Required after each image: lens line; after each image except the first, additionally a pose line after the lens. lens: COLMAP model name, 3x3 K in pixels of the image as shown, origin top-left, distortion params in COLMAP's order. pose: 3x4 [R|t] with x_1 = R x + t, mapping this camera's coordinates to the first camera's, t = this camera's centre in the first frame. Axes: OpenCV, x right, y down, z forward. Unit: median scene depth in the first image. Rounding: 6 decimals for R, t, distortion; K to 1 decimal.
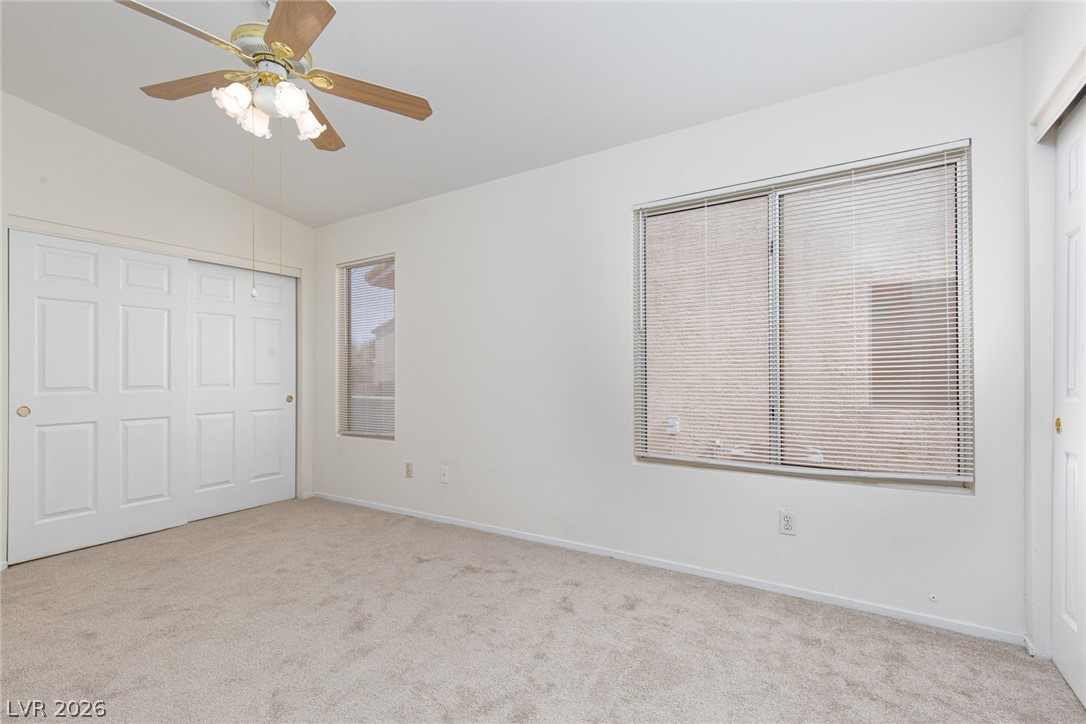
lens RADIAL K [[490.1, 0, 548.1], [0, 490.1, 369.9], [0, 0, 1]] dist [0.010320, -0.001927]
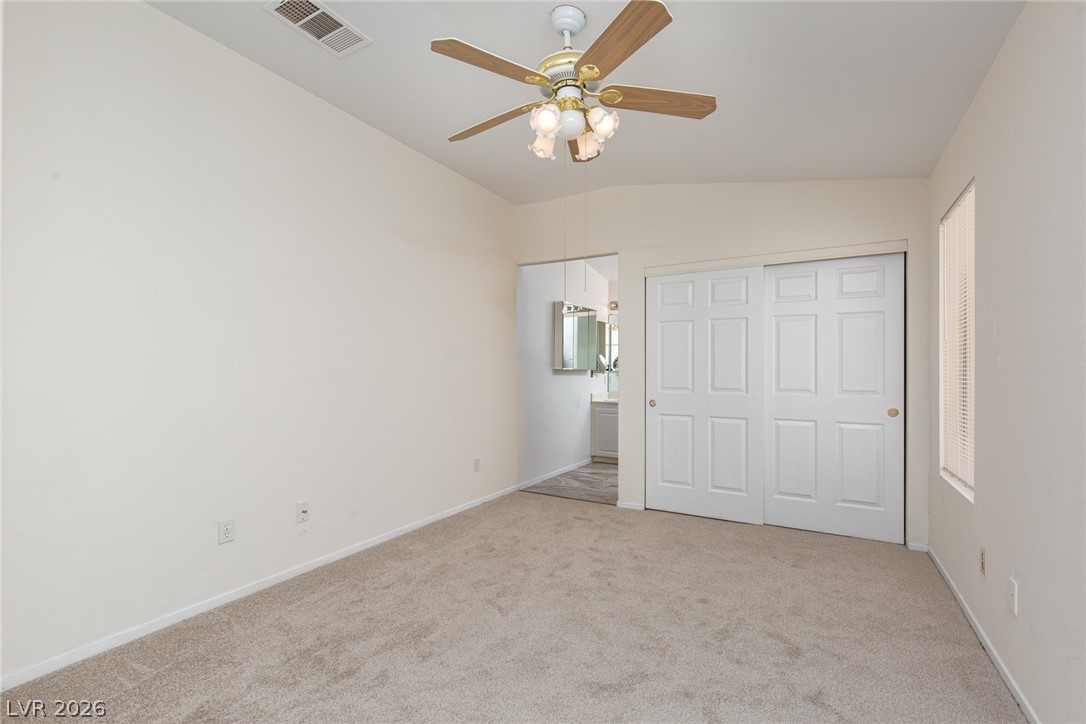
lens RADIAL K [[490.1, 0, 545.5], [0, 490.1, 364.5], [0, 0, 1]] dist [0.010320, -0.001927]
pose [[0.039892, -0.002300, -0.999201, 0.288673], [0.004335, 0.999988, -0.002129, -0.021931], [0.999195, -0.004247, 0.039901, 0.547710]]
